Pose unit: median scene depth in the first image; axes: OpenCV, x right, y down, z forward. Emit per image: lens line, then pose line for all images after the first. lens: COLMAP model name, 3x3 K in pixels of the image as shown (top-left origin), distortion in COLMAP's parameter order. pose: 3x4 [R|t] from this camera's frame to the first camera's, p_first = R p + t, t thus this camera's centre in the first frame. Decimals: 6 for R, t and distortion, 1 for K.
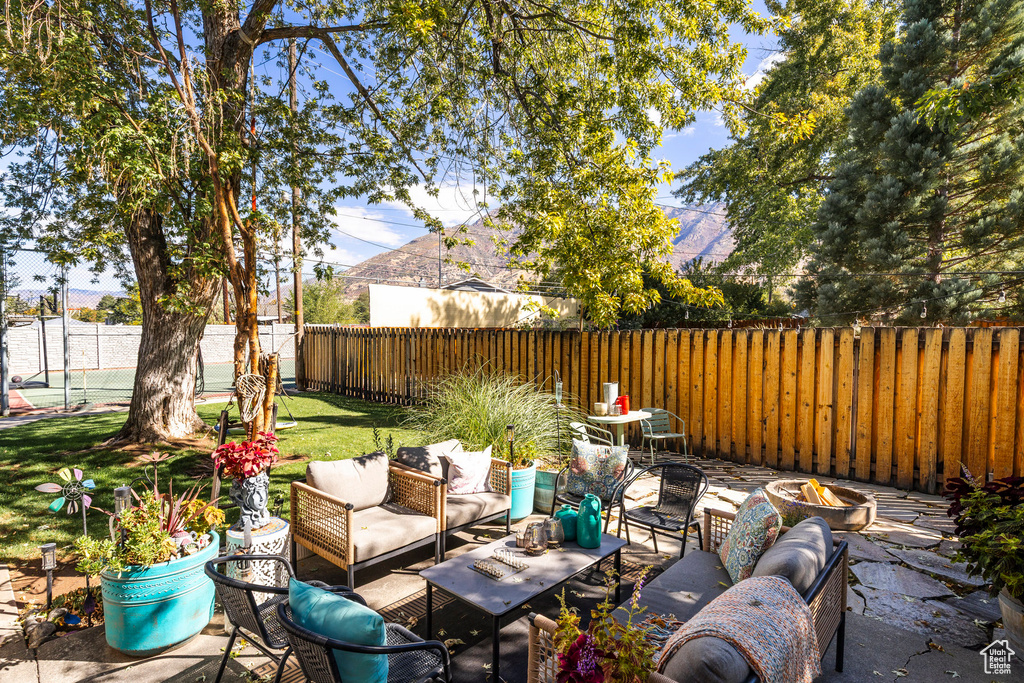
lens RADIAL K [[513.5, 0, 512.3], [0, 513.5, 342.7], [0, 0, 1]] dist [0.007052, -0.000408]
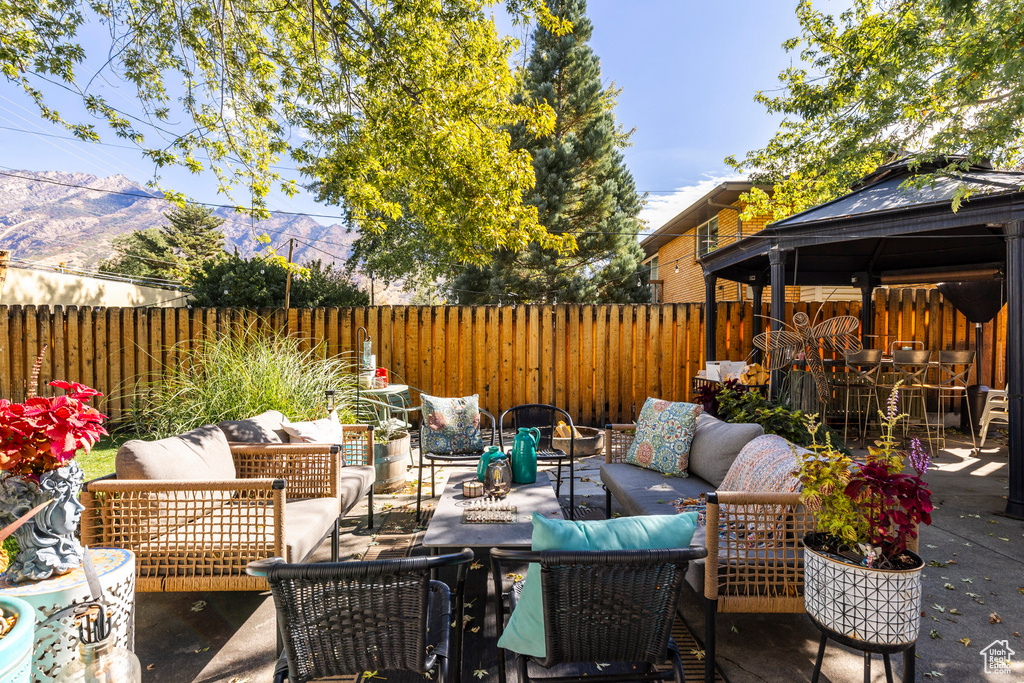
lens RADIAL K [[513.5, 0, 511.2], [0, 513.5, 344.9], [0, 0, 1]] dist [0.007052, -0.000408]
pose [[0.729088, -0.010395, 0.684341, -0.244279], [0.021665, 0.999734, -0.007896, 0.073084], [-0.684077, 0.020583, 0.729119, 0.159144]]
